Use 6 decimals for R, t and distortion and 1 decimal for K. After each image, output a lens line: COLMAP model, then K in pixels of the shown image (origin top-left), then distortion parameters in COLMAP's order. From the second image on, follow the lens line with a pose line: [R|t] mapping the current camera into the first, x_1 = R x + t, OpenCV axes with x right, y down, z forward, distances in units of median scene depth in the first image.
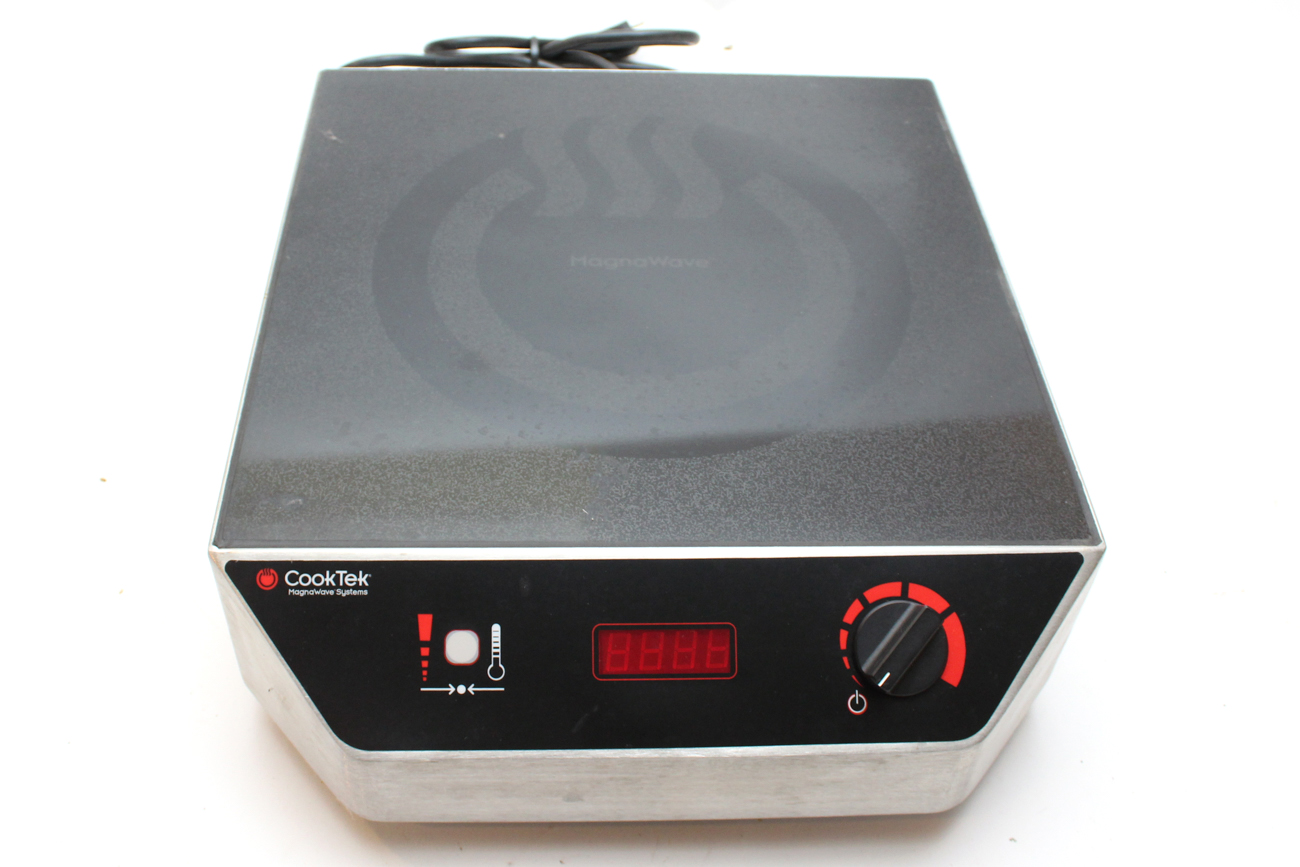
lens RADIAL K [[1361.5, 0, 624.9], [0, 1361.5, 432.0], [0, 0, 1]] dist [-0.113173, 0.002091]
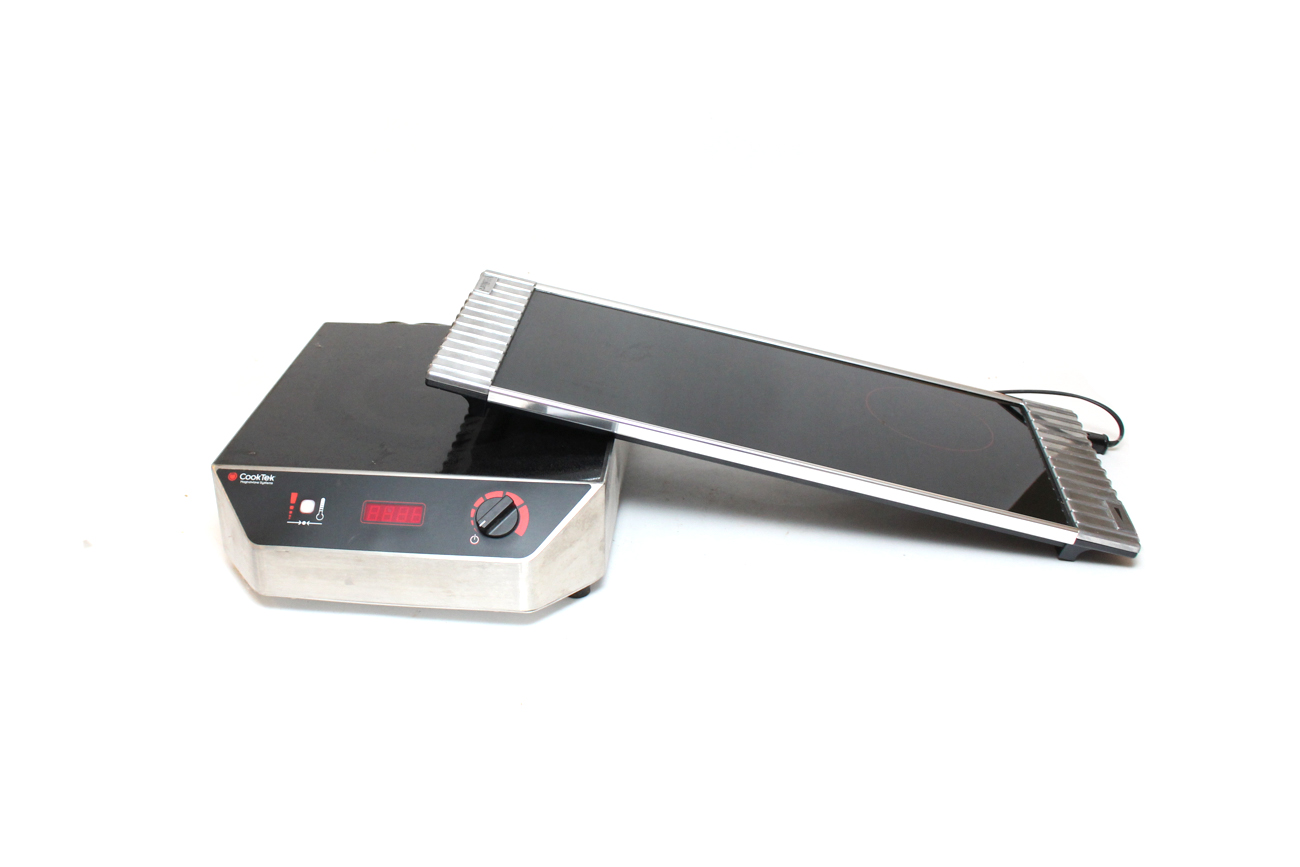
lens RADIAL K [[1361.5, 0, 624.9], [0, 1361.5, 432.0], [0, 0, 1]] dist [-0.113173, 0.002091]
pose [[0.988030, 0.014221, -0.153605, 0.761618], [-0.066399, 0.937985, -0.340258, 0.783961], [0.139240, 0.346384, 0.927702, -1.096610]]
